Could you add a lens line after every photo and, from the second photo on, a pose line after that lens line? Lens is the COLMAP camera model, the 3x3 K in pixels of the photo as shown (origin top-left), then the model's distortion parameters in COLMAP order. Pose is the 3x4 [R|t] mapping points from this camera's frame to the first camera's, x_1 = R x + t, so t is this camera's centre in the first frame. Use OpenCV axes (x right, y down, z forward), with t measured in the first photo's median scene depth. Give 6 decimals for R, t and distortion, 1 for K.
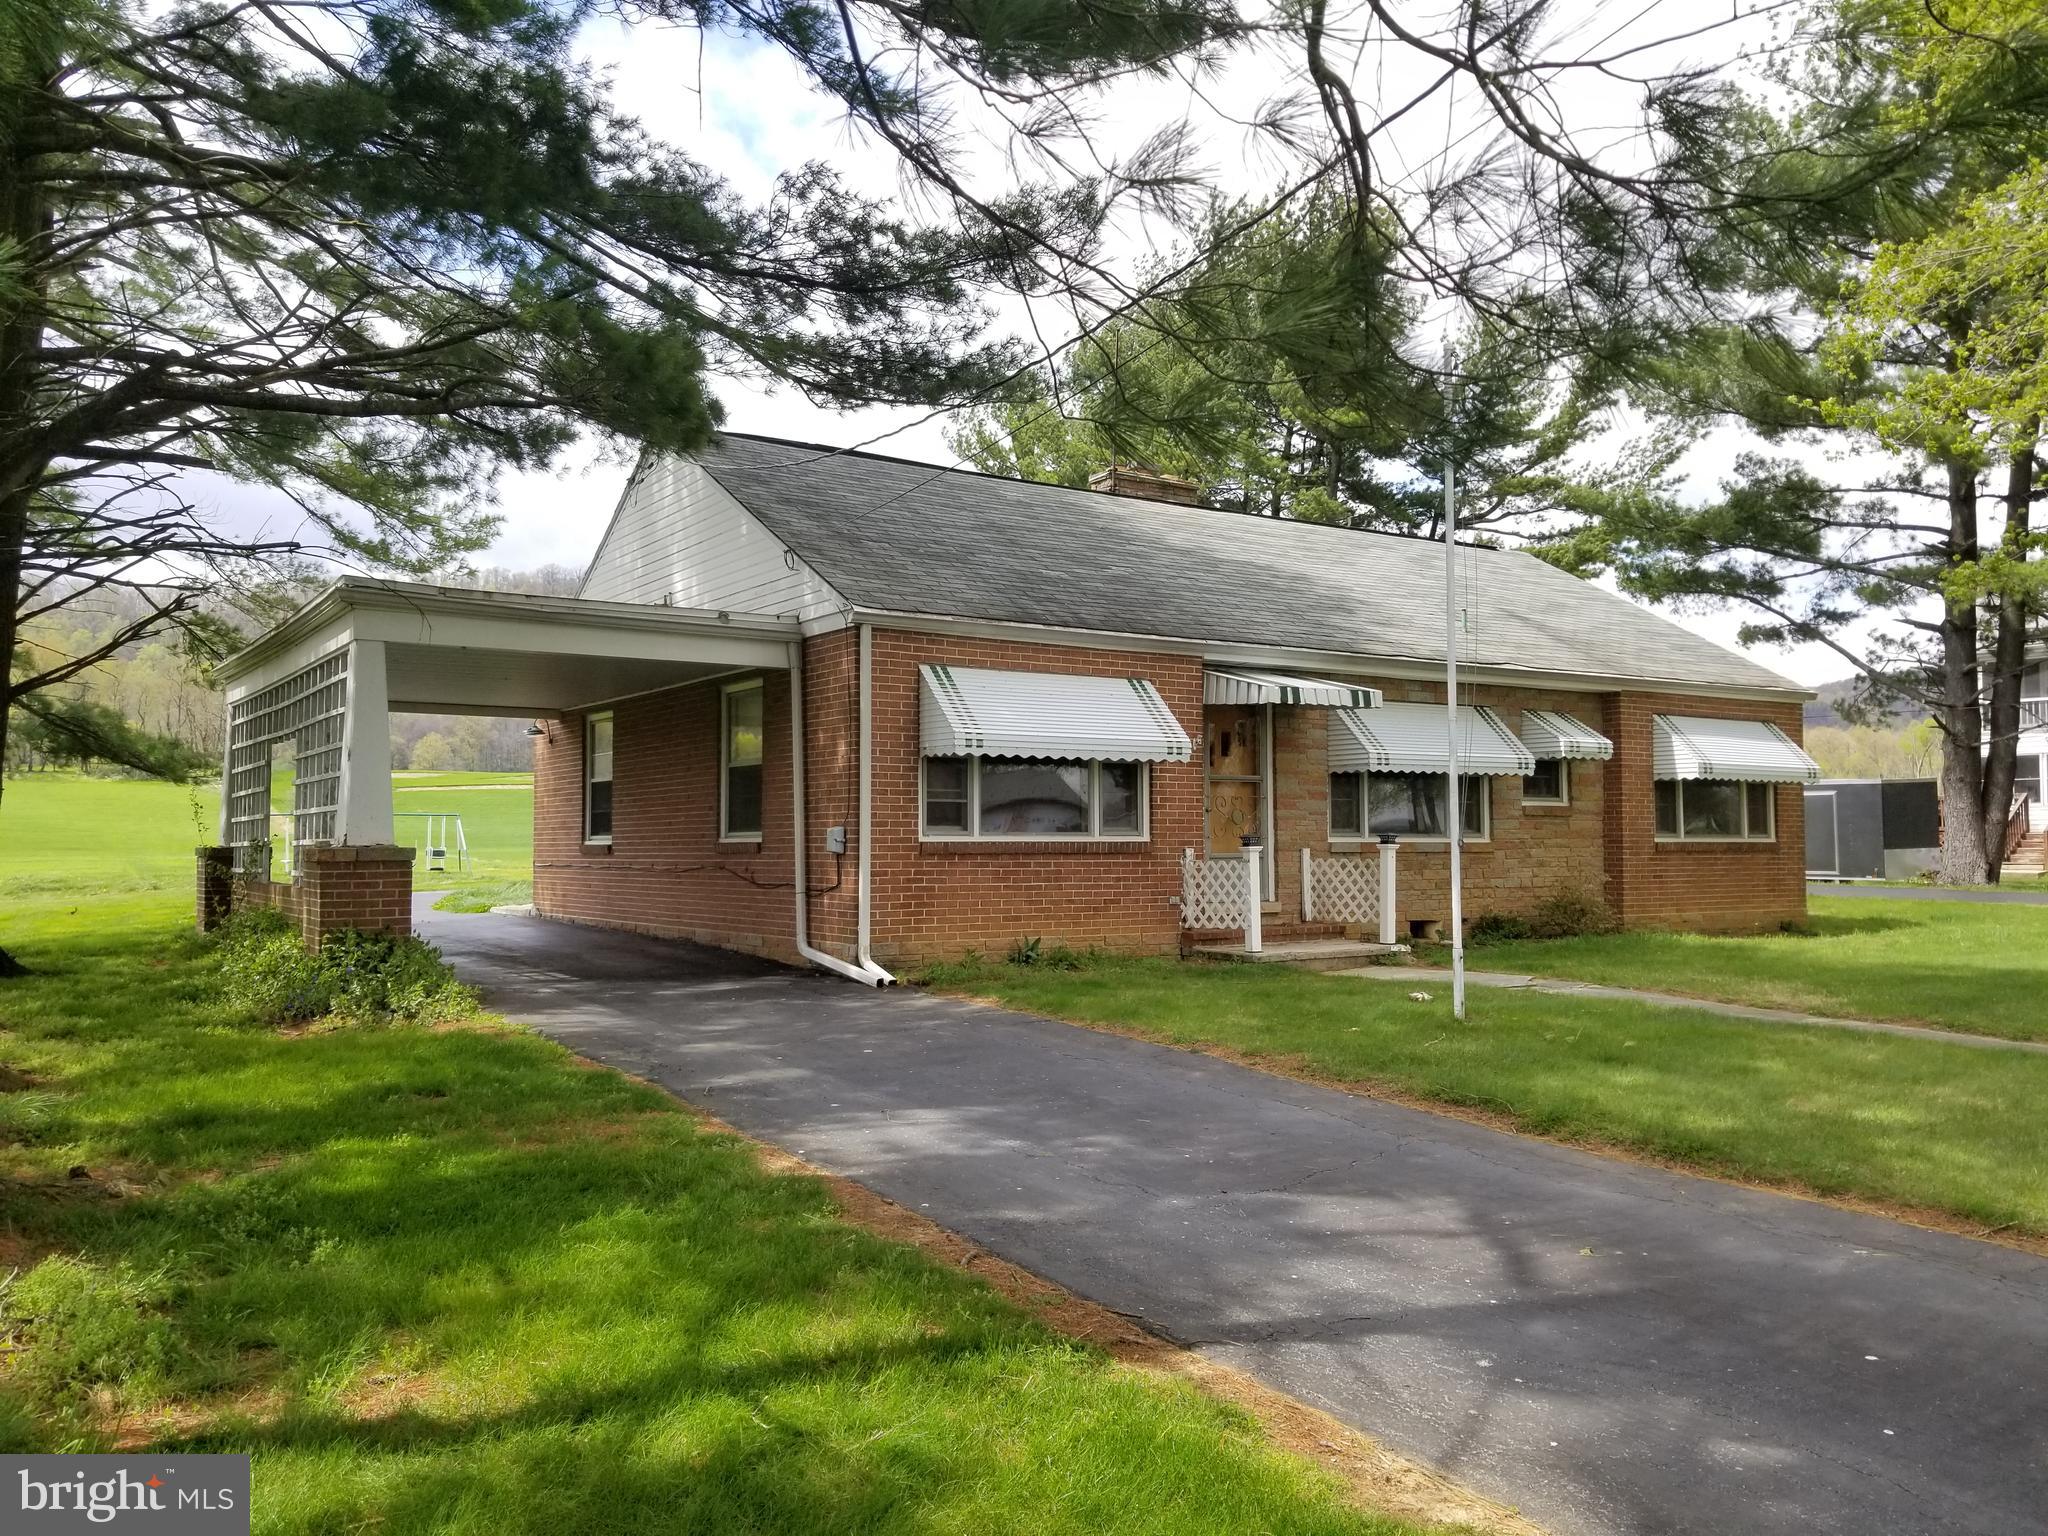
lens RADIAL K [[1596.7, 0, 1034.0], [0, 1596.7, 763.4], [0, 0, 1]] dist [0.096137, -0.169185]
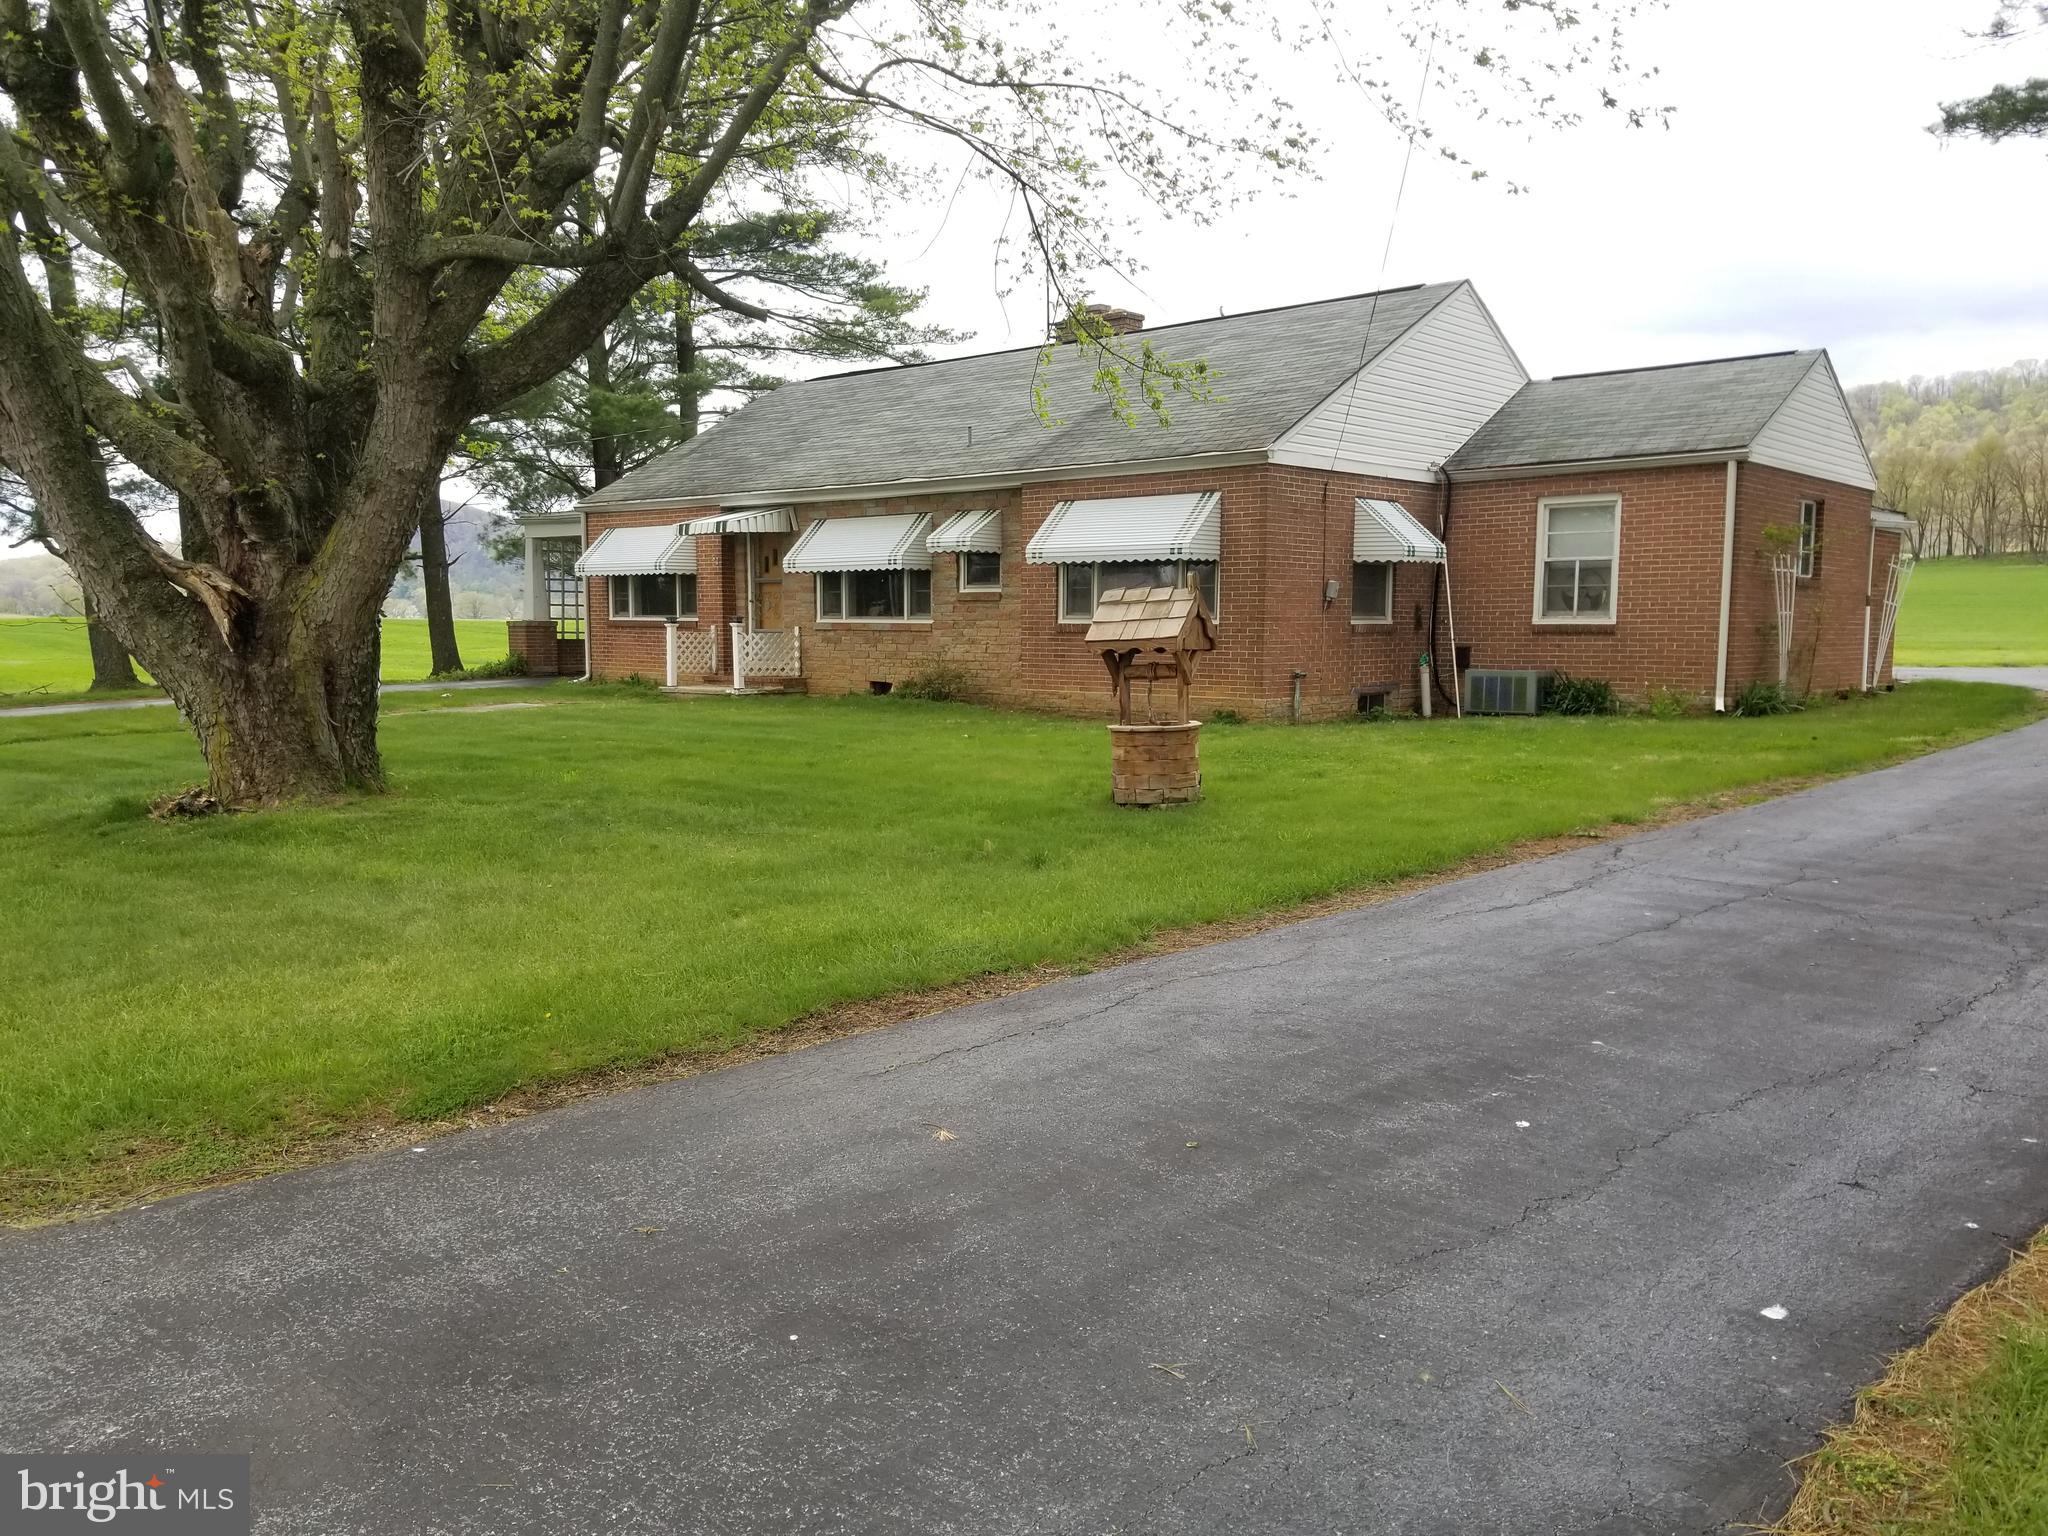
lens RADIAL K [[1596.7, 0, 1034.0], [0, 1596.7, 763.4], [0, 0, 1]] dist [0.096137, -0.169185]
pose [[0.249196, 0.083134, -0.964878, 1.866325], [0.037829, 0.994713, 0.095474, 0.052067], [0.967714, -0.060292, 0.244733, 0.957175]]
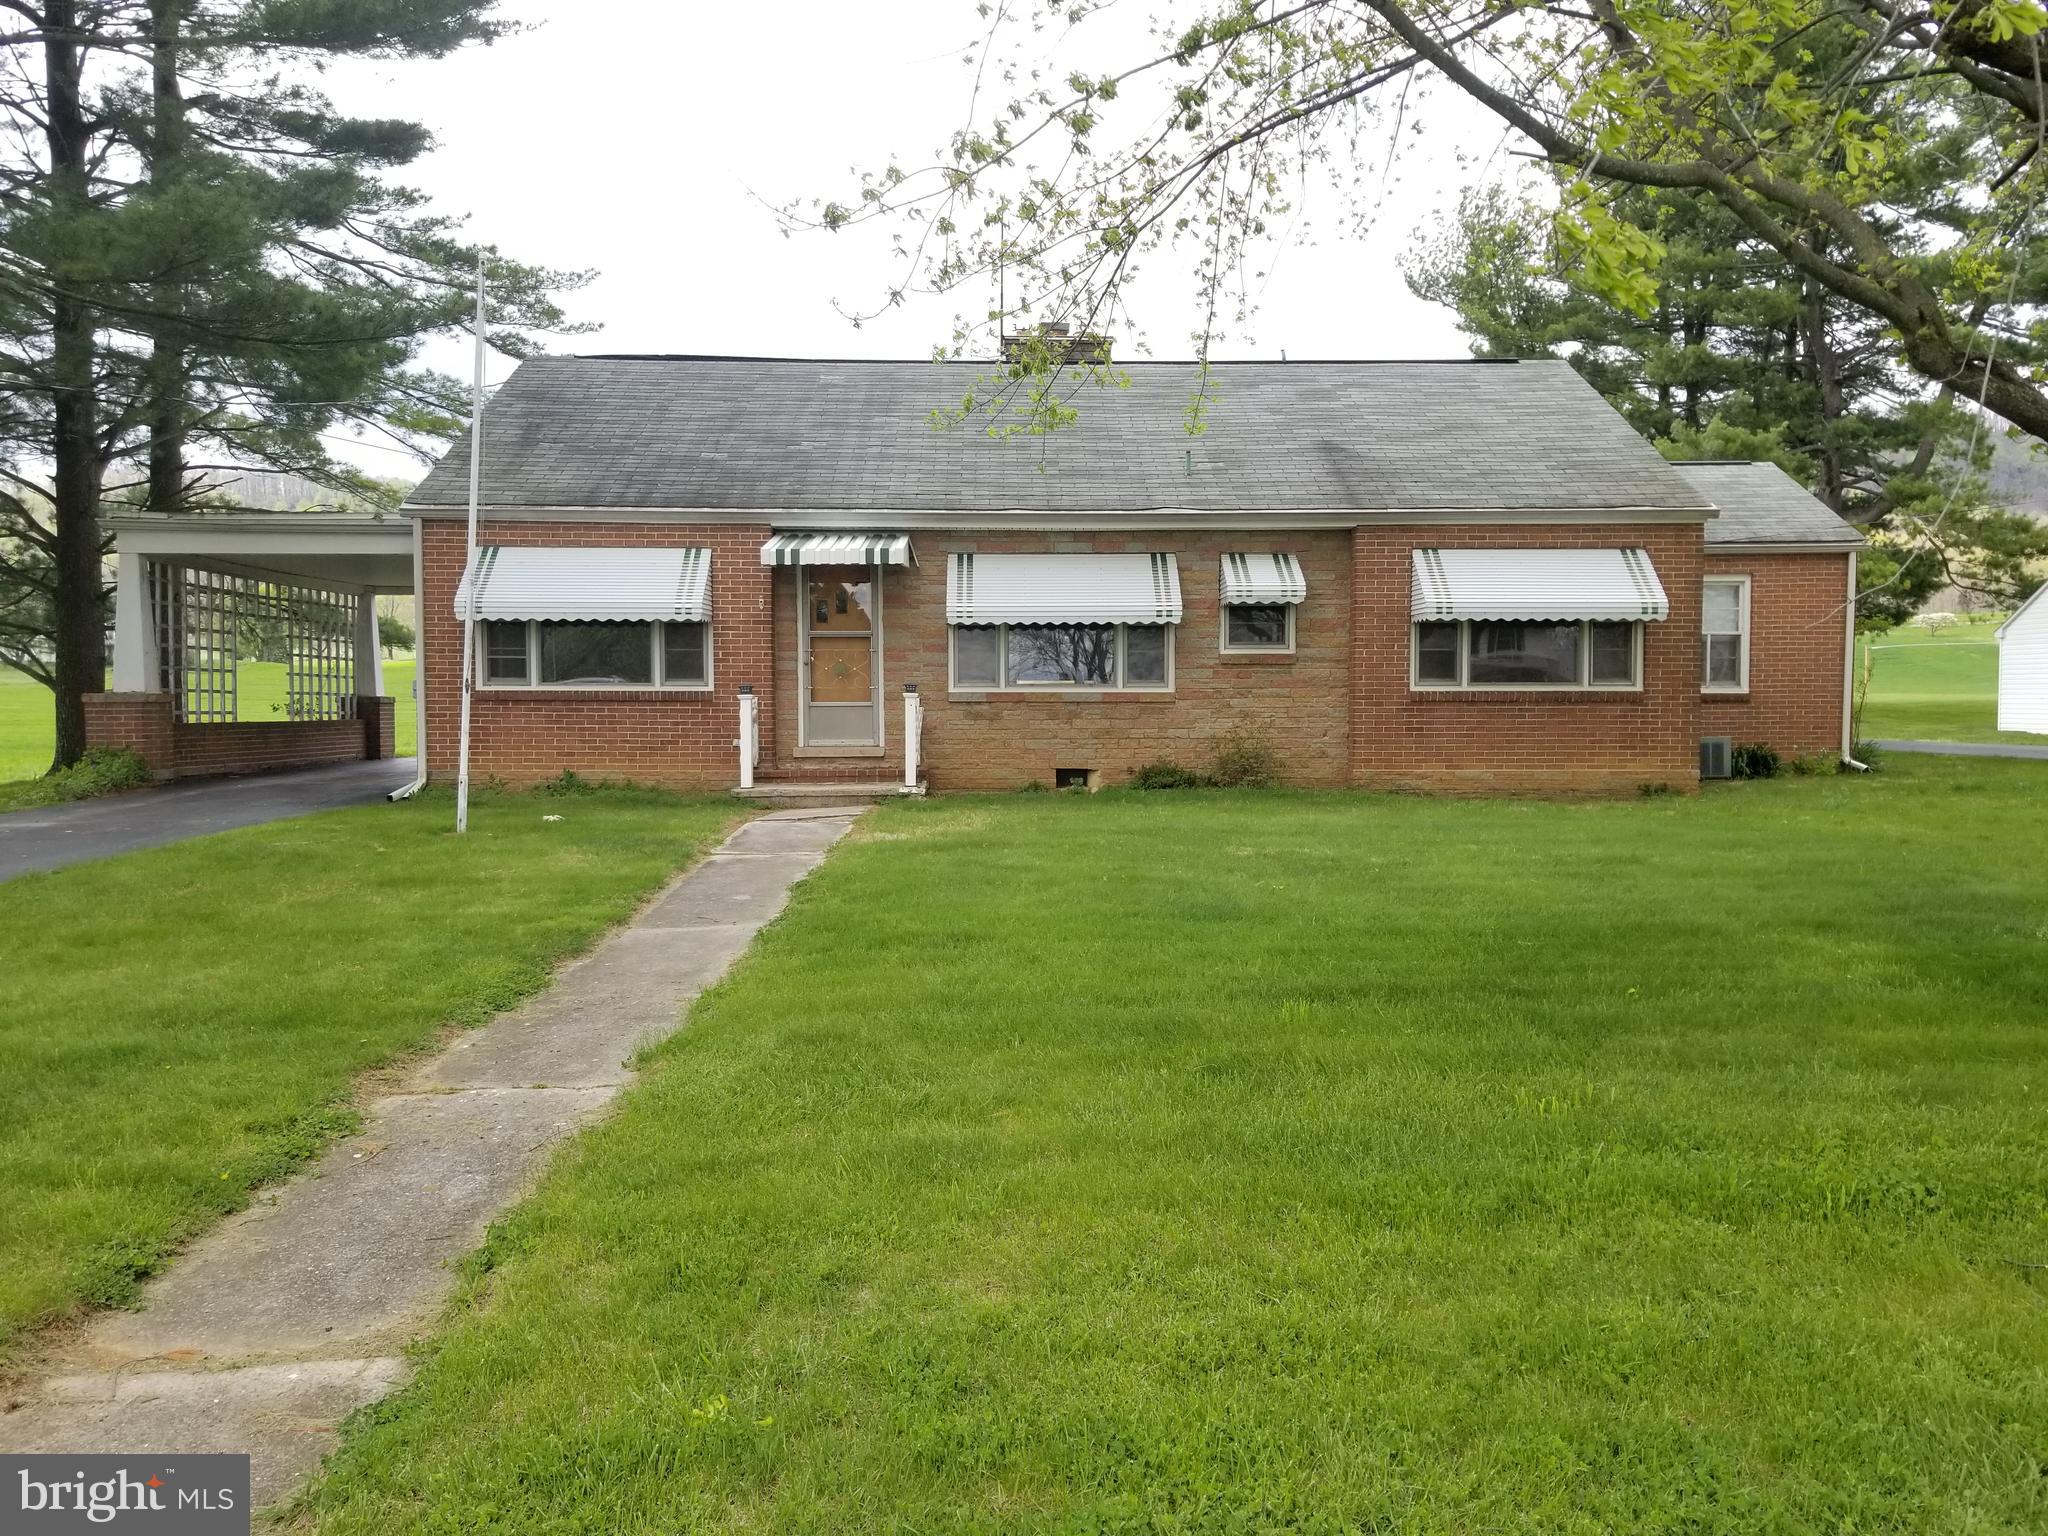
lens RADIAL K [[1596.7, 0, 1034.0], [0, 1596.7, 763.4], [0, 0, 1]] dist [0.096137, -0.169185]
pose [[0.845211, 0.015097, -0.534219, 0.914277], [0.025668, 0.997301, 0.068795, 0.028802], [0.533815, -0.071859, 0.842542, 0.161437]]
